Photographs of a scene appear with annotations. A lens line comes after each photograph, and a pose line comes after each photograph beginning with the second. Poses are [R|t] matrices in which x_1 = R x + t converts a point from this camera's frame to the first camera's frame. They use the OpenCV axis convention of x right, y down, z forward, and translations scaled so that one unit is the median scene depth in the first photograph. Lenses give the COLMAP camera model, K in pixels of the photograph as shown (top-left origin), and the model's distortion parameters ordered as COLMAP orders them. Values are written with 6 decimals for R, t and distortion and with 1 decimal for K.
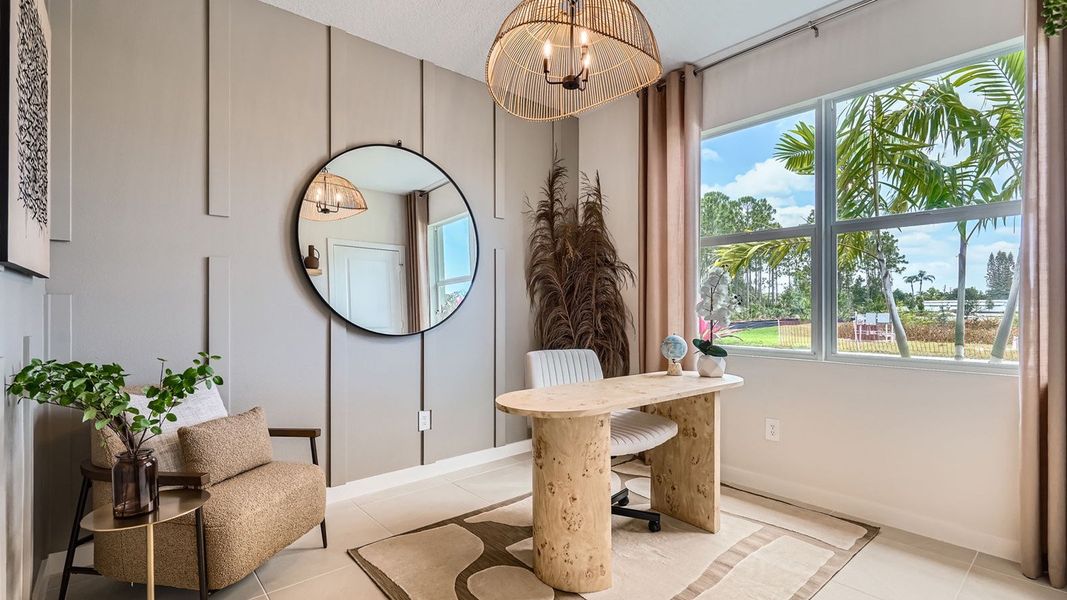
lens RADIAL K [[483.5, 0, 533.5], [0, 483.5, 300.0], [0, 0, 1]] dist [0.001082, 0.000326]
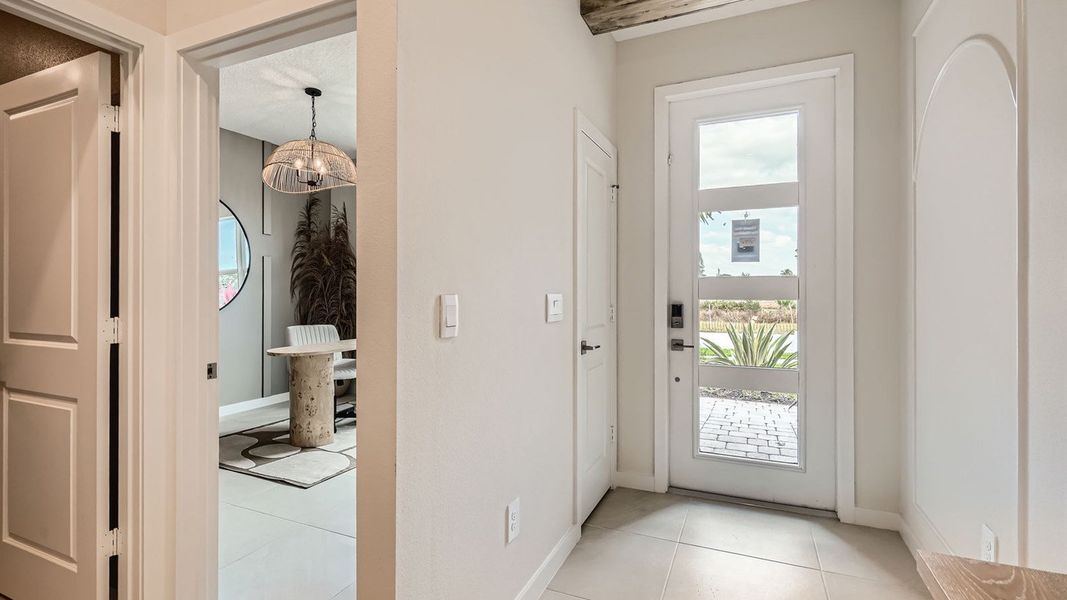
lens RADIAL K [[487.1, 0, 531.2], [0, 487.1, 288.3], [0, 0, 1]] dist [-0.001218, -0.000111]
pose [[0.905263, 0.004324, 0.424831, 0.024408], [-0.005607, 0.999983, 0.001769, -0.020624], [-0.424816, -0.003984, 0.905271, -0.604159]]
